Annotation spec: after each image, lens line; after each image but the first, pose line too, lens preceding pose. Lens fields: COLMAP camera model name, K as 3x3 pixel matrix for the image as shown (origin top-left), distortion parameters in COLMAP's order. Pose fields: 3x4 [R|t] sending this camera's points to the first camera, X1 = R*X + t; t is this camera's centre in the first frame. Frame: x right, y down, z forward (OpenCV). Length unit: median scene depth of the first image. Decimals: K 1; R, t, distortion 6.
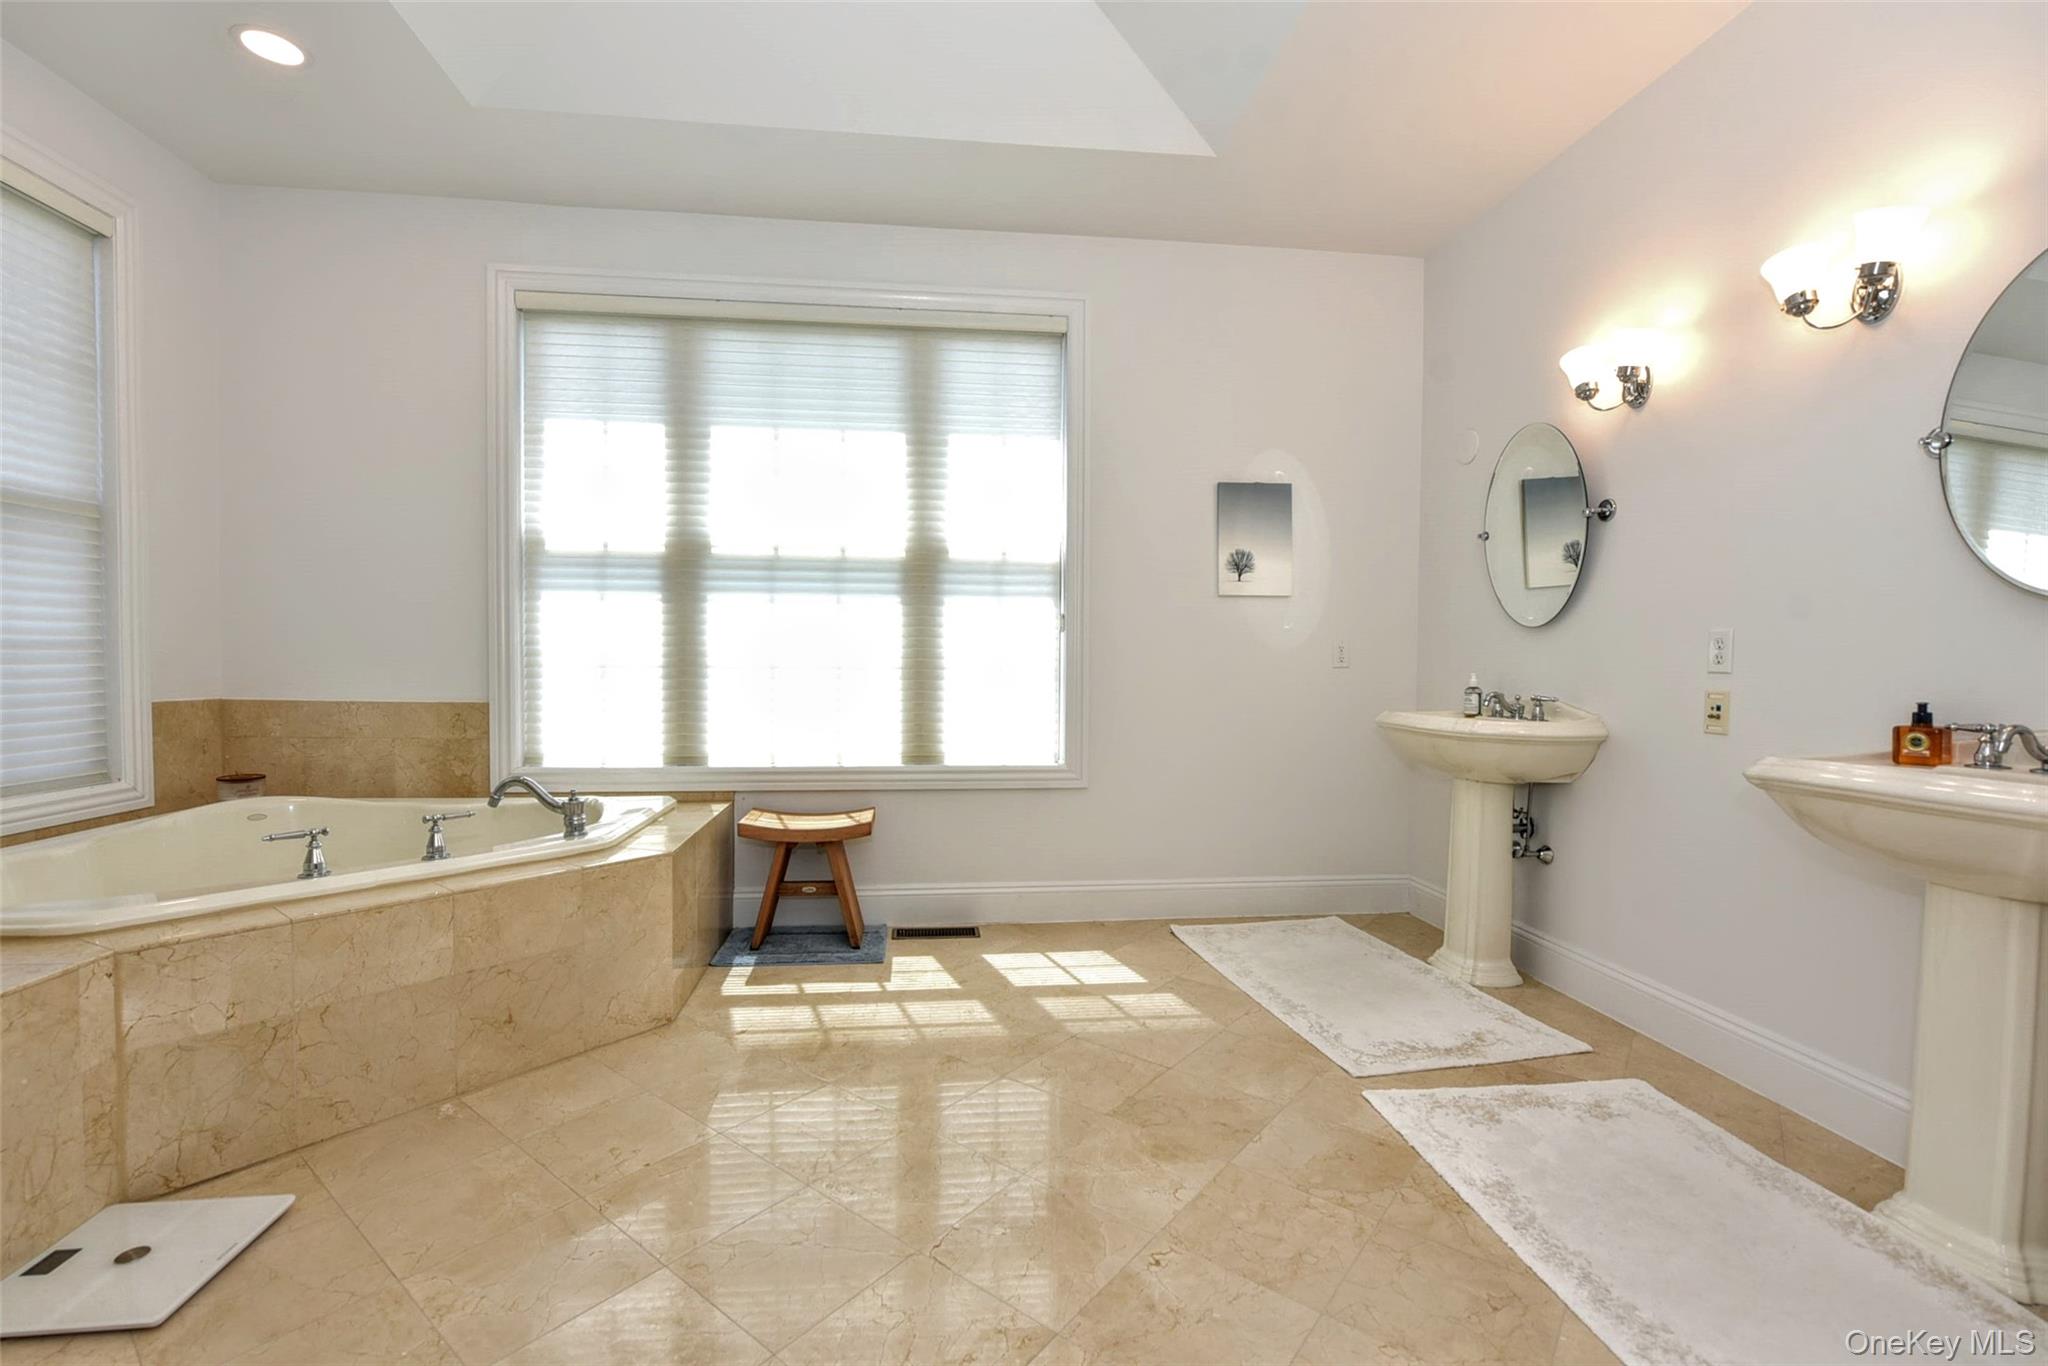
lens RADIAL K [[879.4, 0, 1024.0], [0, 879.4, 683.0], [0, 0, 1]] dist [-0.002741, -0.000063]
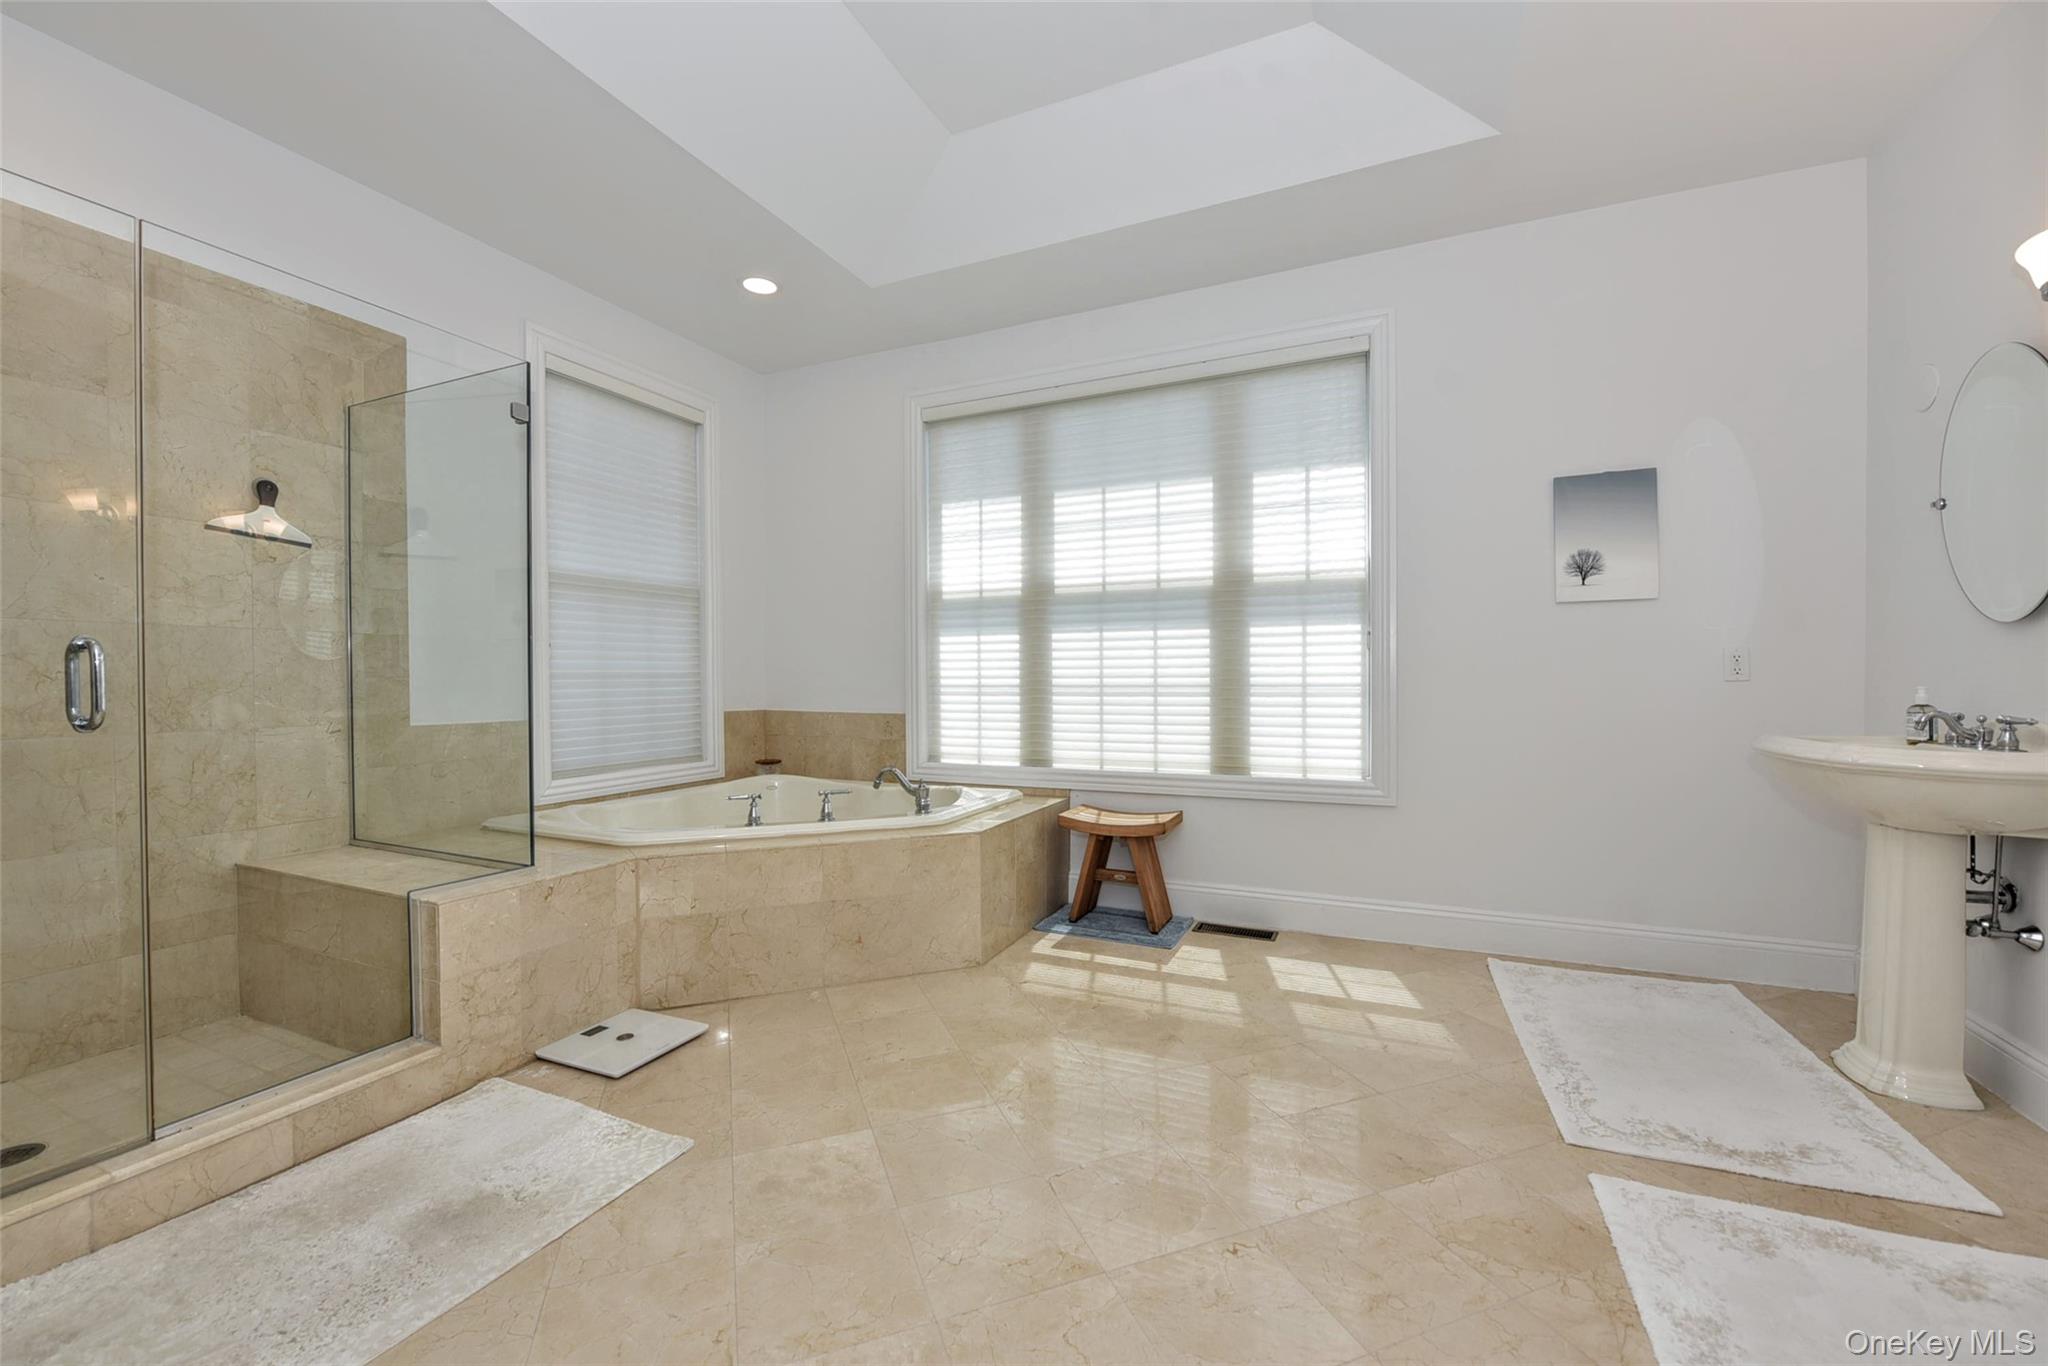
lens RADIAL K [[801.1, 0, 1030.6], [0, 801.1, 691.5], [0, 0, 1]] dist [0.001496, 0.000089]
pose [[0.866356, -0.005058, -0.499401, 0.203377], [-0.001064, 0.999928, -0.011975, 0.002512], [0.499426, 0.010906, 0.866288, 0.021372]]
